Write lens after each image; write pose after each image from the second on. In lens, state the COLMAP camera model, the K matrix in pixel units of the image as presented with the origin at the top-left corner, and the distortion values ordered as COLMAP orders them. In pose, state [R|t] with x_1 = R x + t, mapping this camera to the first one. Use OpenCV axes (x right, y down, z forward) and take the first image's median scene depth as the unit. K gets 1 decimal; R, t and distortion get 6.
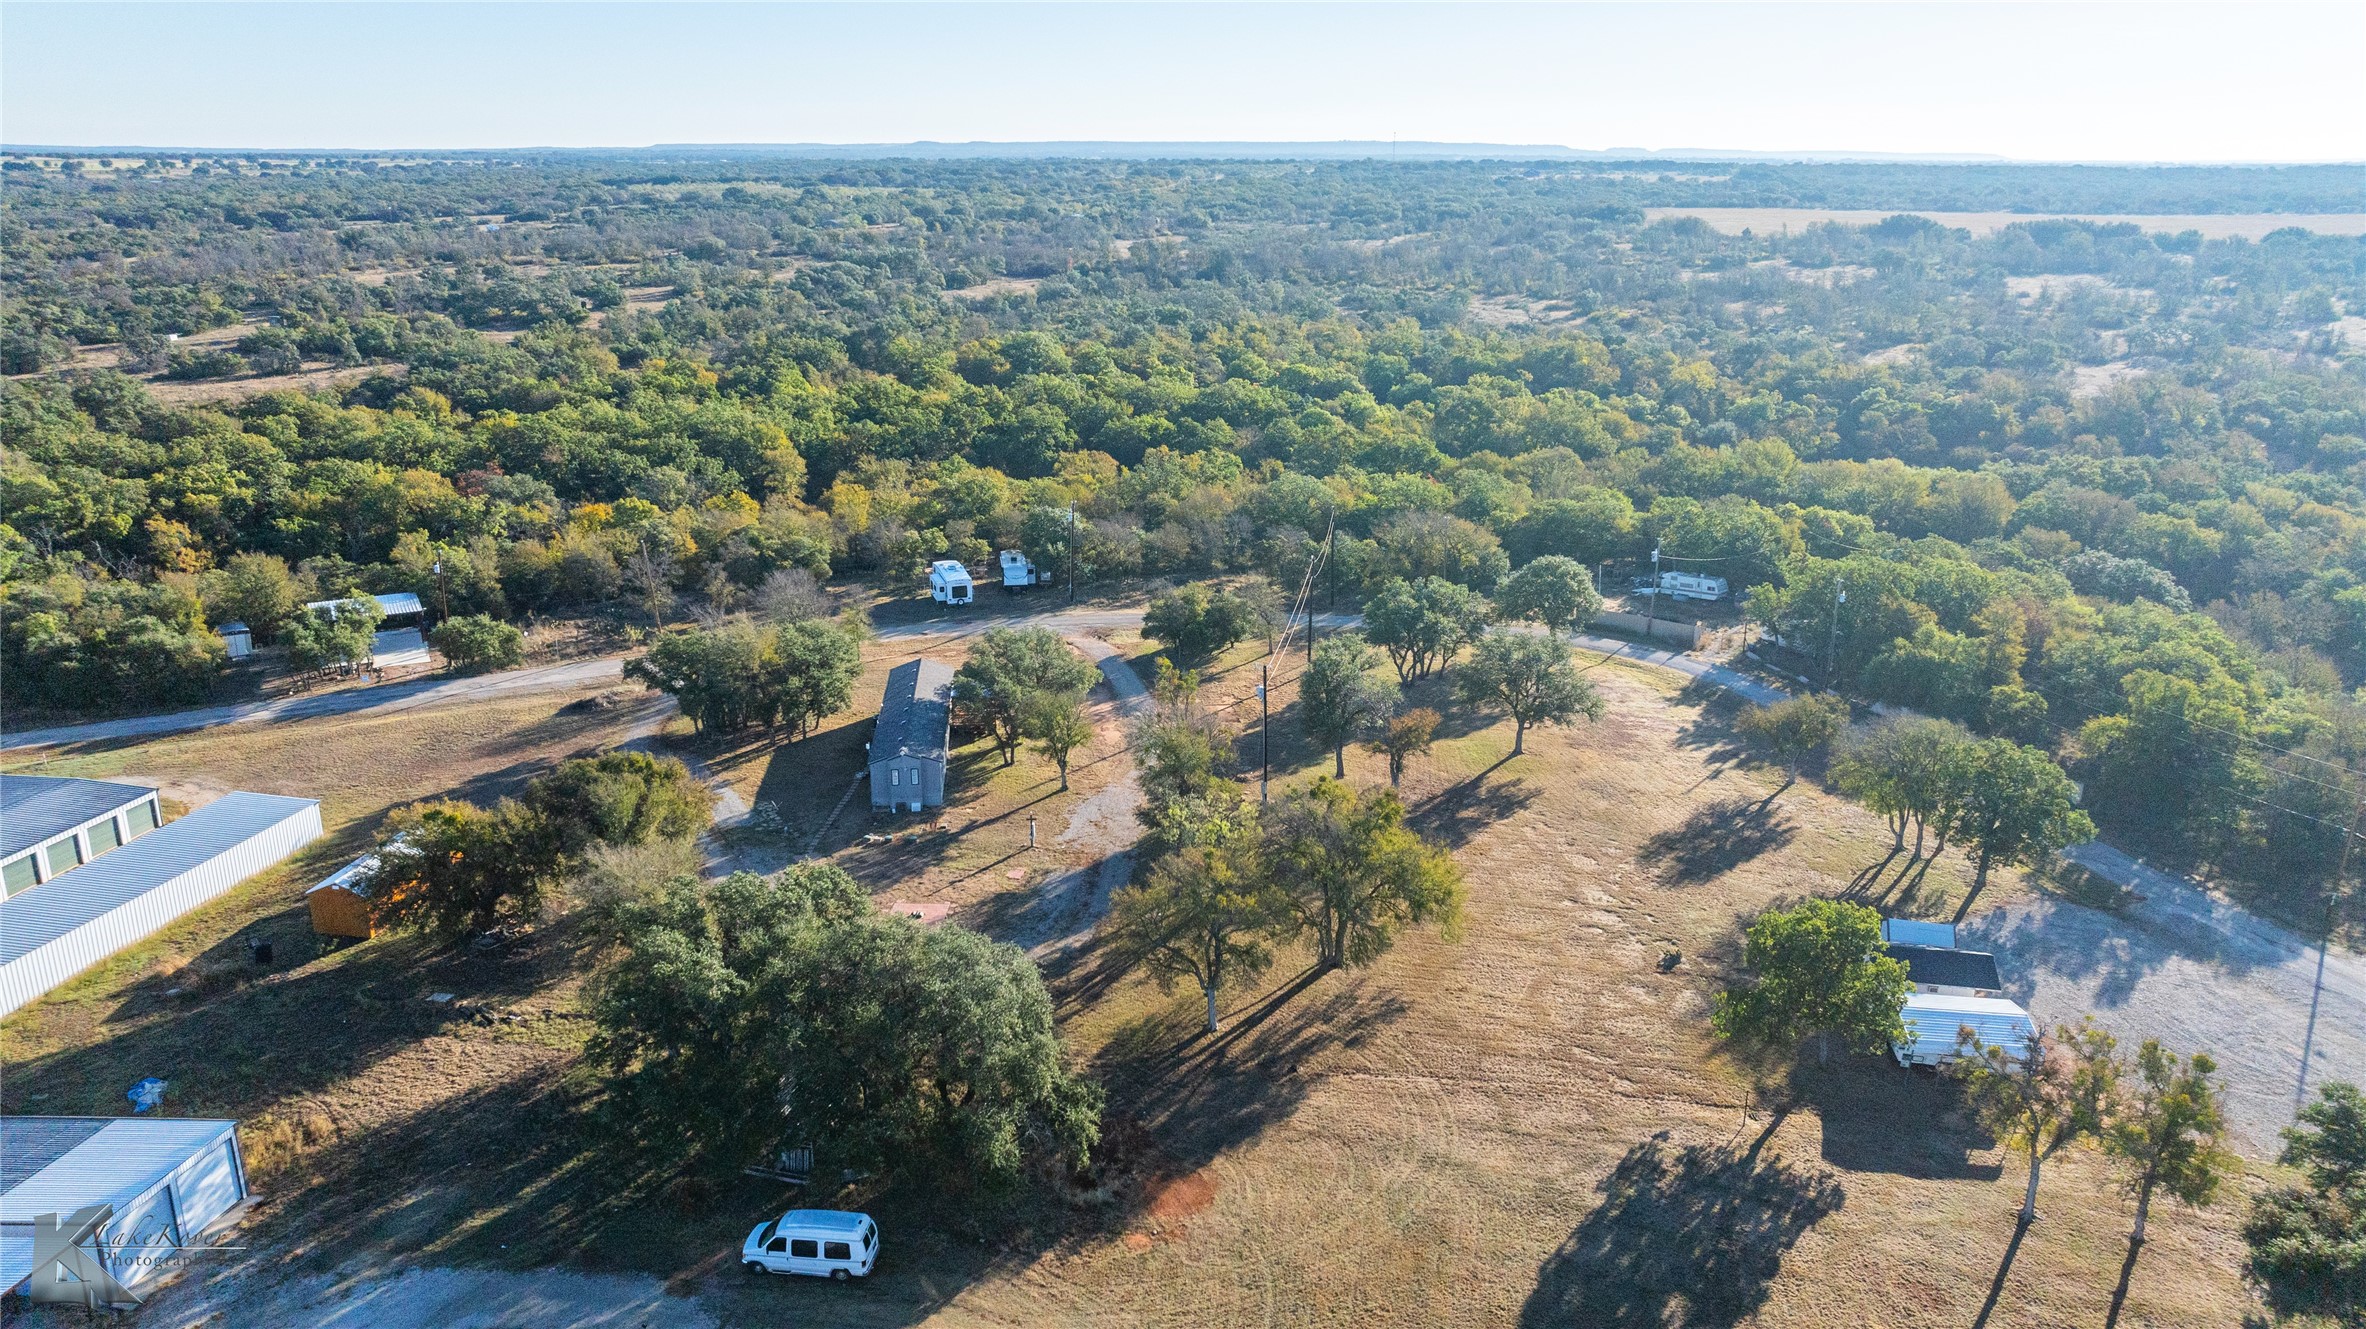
lens RADIAL K [[1653.9, 0, 1193.7], [0, 1653.9, 661.8], [0, 0, 1]] dist [-0.018811, -0.001436]
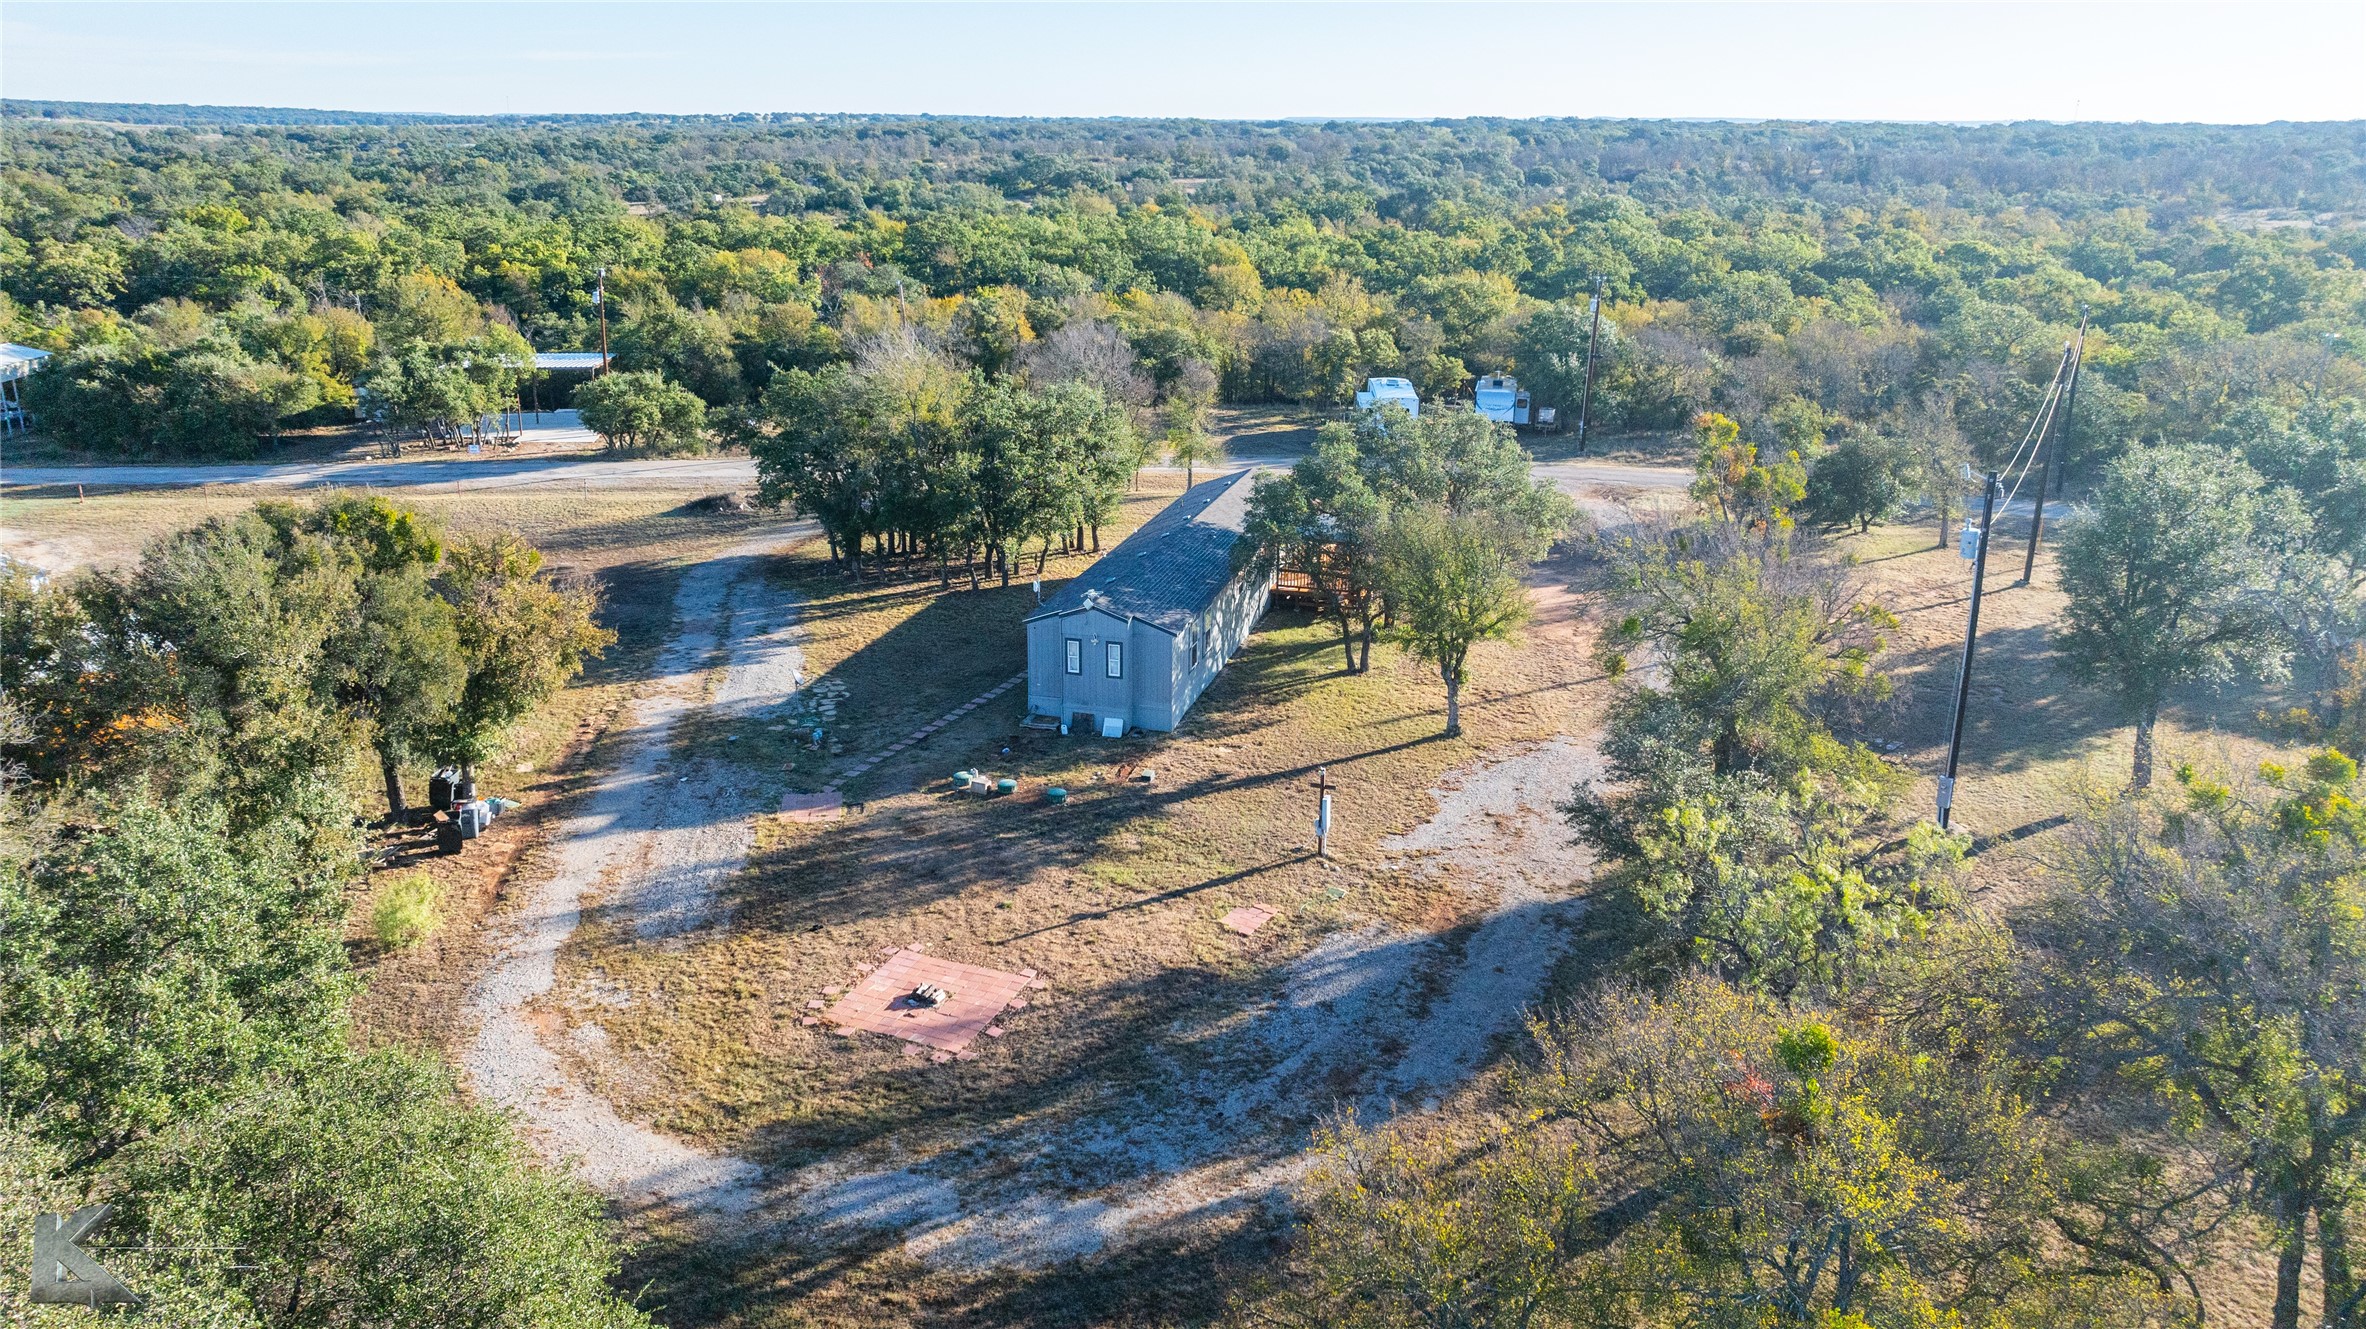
lens RADIAL K [[1665.1, 0, 1192.5], [0, 1665.1, 662.9], [0, 0, 1]] dist [-0.031279, 0.031605]
pose [[0.938031, 0.113935, -0.327288, 0.000091], [-0.108914, 0.993480, 0.033693, 0.045698], [0.328993, 0.004041, 0.944324, 0.501859]]
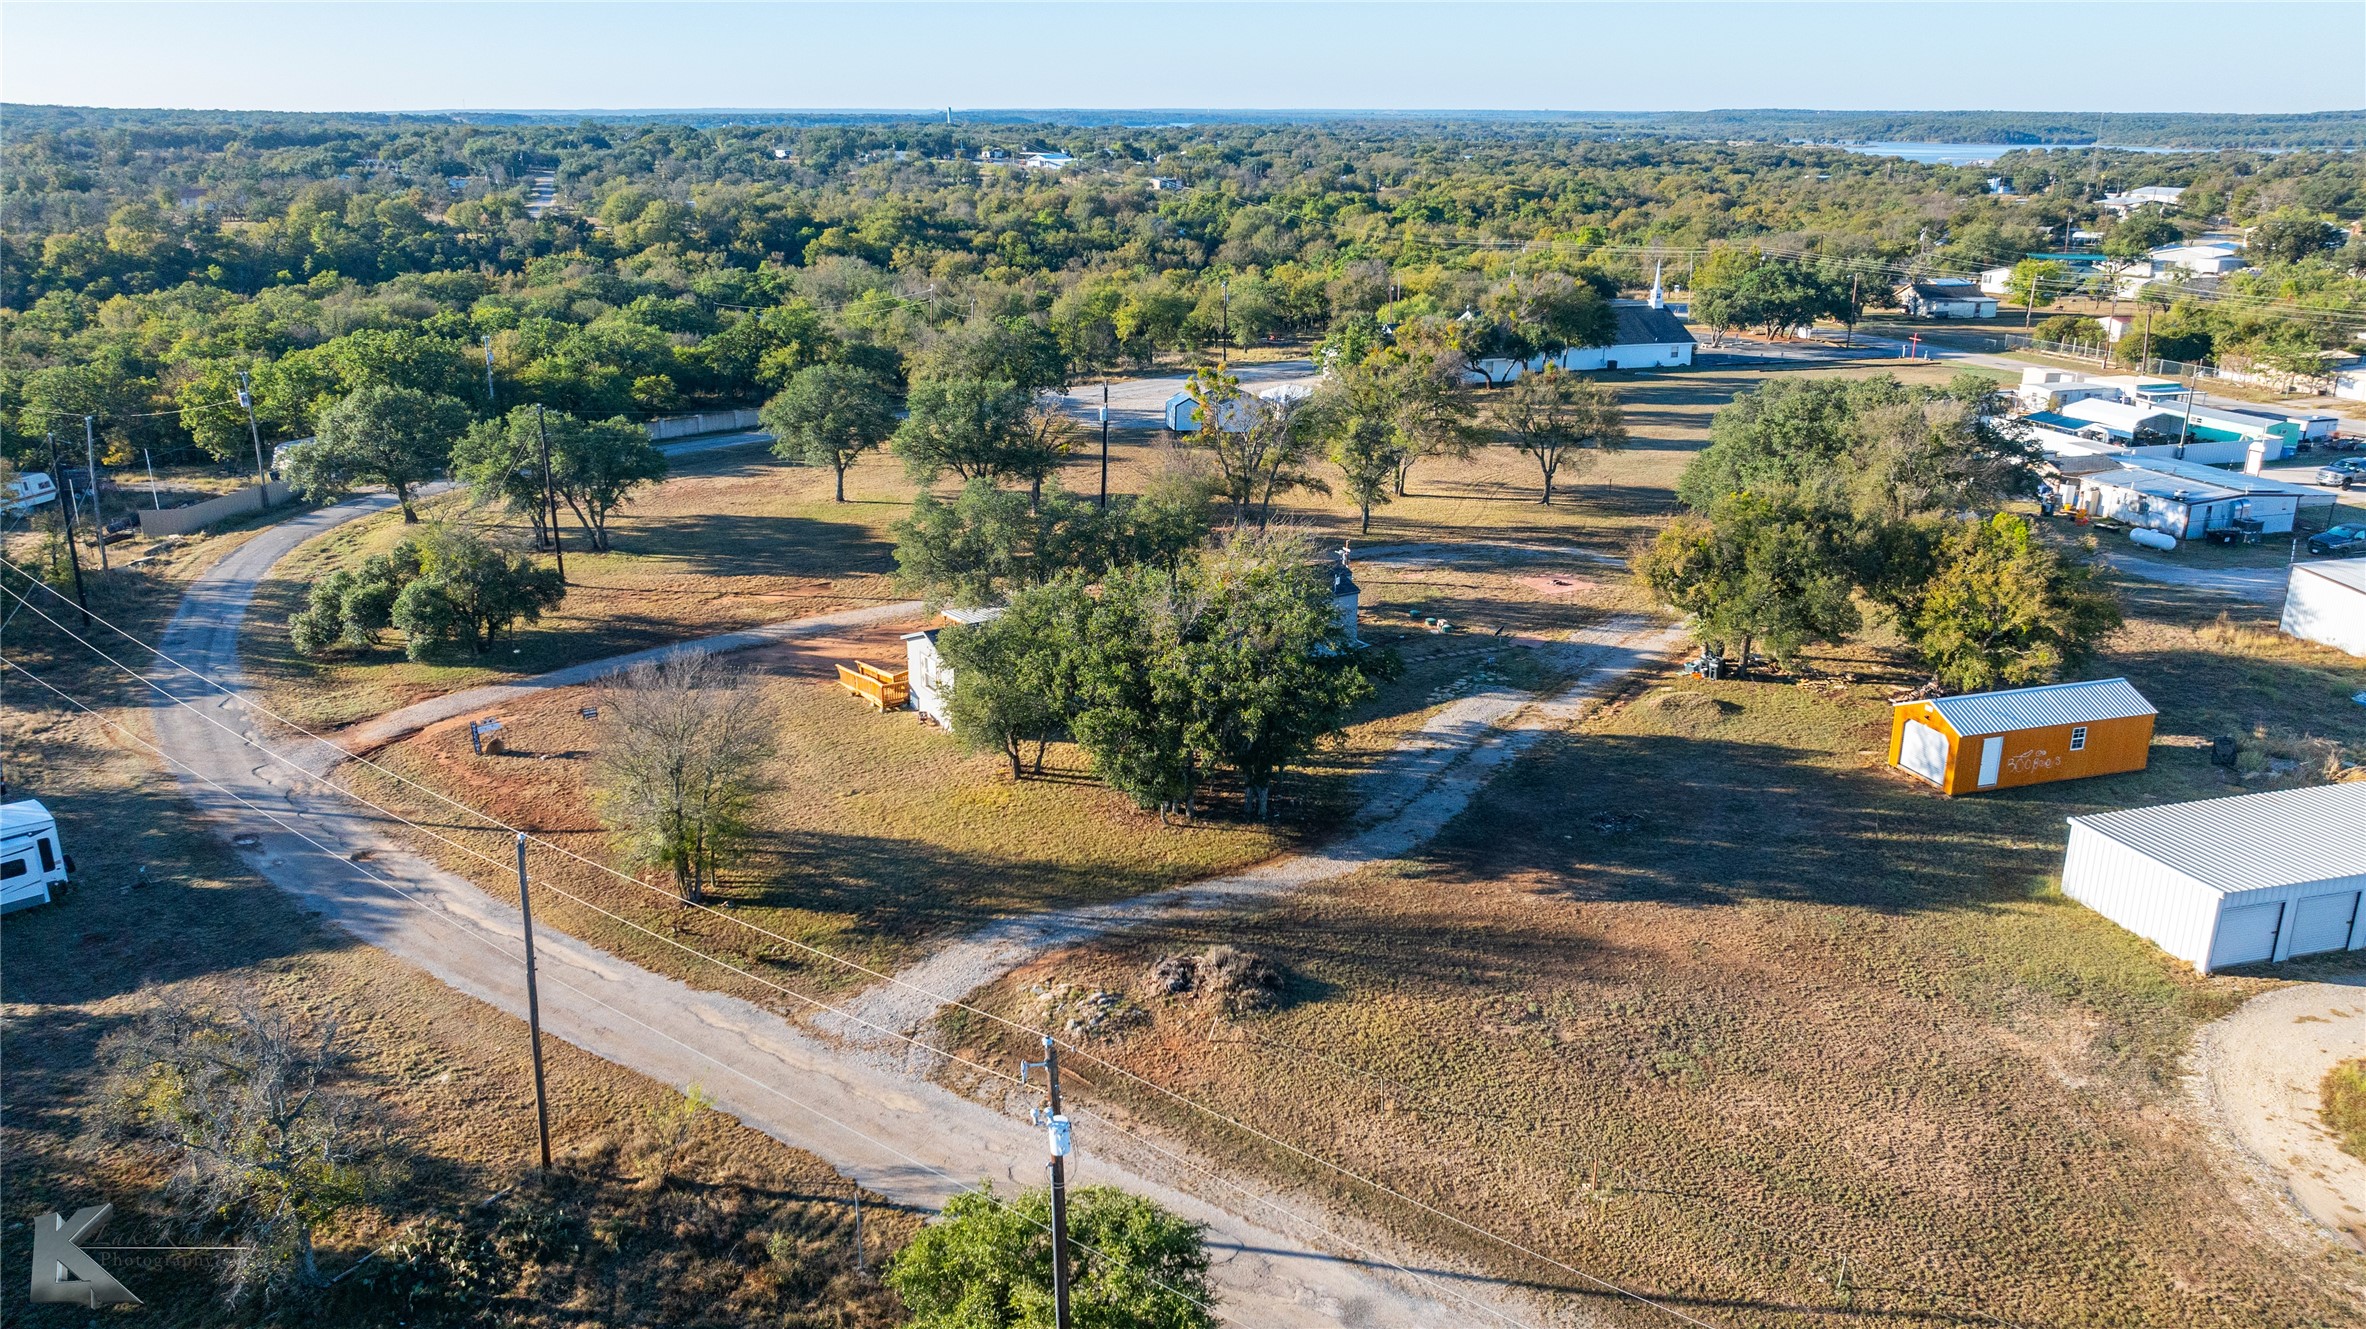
lens RADIAL K [[1665.1, 0, 1192.5], [0, 1665.1, 662.9], [0, 0, 1]] dist [-0.031279, 0.031605]
pose [[-0.453375, -0.249796, 0.855601, -0.688006], [0.264332, 0.879061, 0.396713, -0.189348], [-0.851222, 0.406023, -0.332515, 1.142781]]
